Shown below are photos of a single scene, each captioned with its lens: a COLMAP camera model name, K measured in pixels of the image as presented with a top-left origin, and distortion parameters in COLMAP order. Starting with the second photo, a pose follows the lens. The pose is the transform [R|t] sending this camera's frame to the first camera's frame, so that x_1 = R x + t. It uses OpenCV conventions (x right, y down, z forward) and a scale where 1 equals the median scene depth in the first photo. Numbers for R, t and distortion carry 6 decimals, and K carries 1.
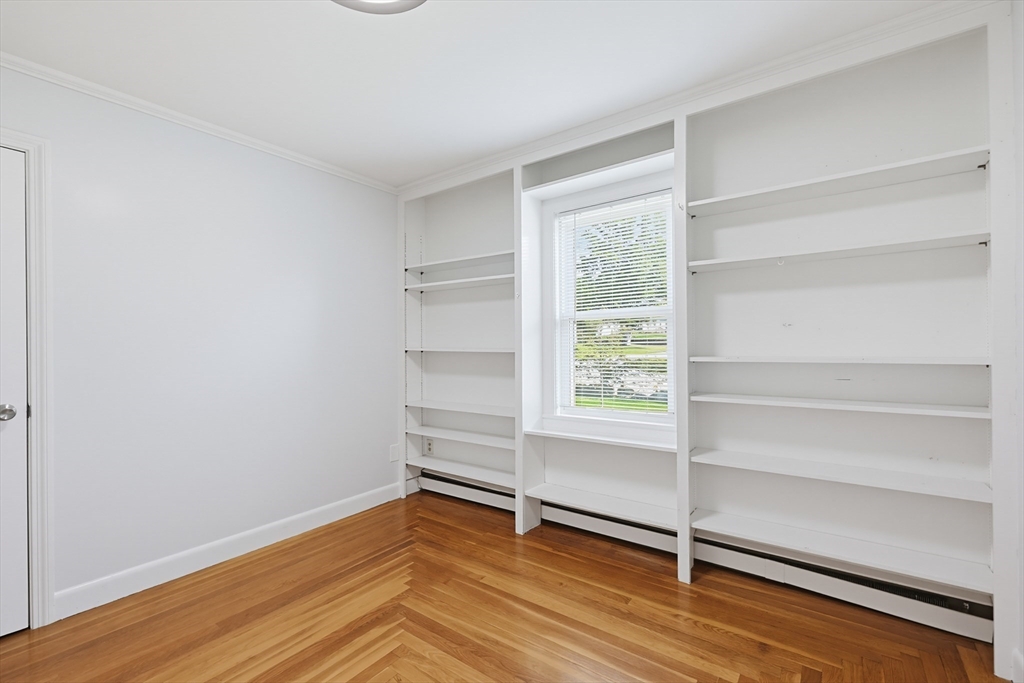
lens RADIAL K [[442.1, 0, 469.5], [0, 442.1, 346.7], [0, 0, 1]] dist [0.007054, 0.000178]
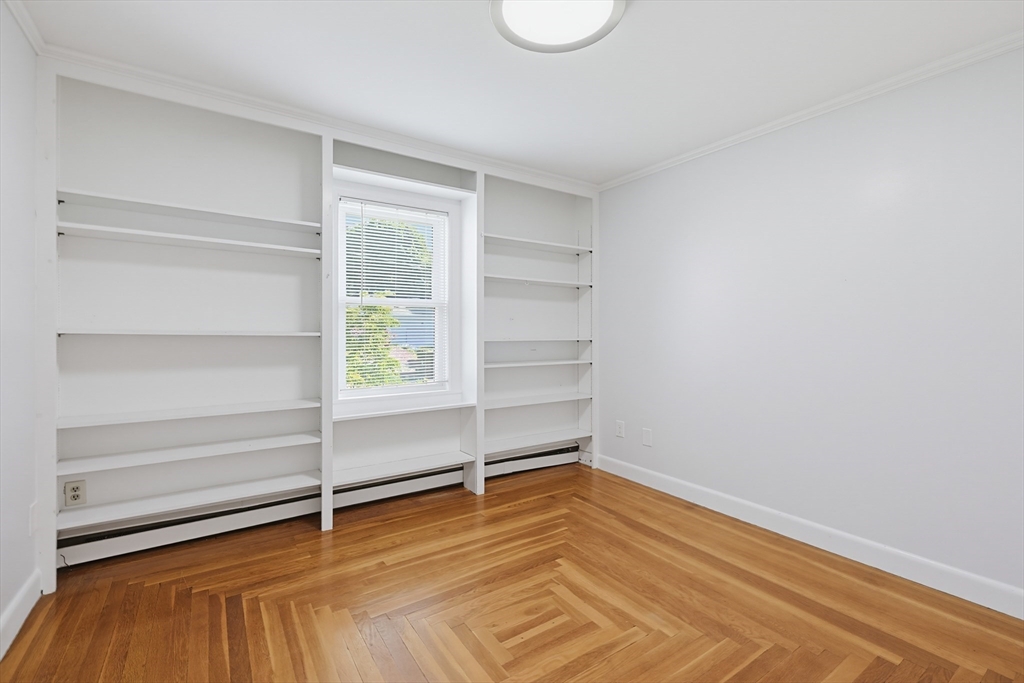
lens RADIAL K [[442.1, 0, 516.6], [0, 442.1, 338.1], [0, 0, 1]] dist [0.007054, 0.000178]
pose [[0.333518, -0.002852, 0.942739, -0.689305], [-0.004705, 0.999978, 0.004689, 0.010785], [-0.942732, -0.006000, 0.333497, 0.336142]]
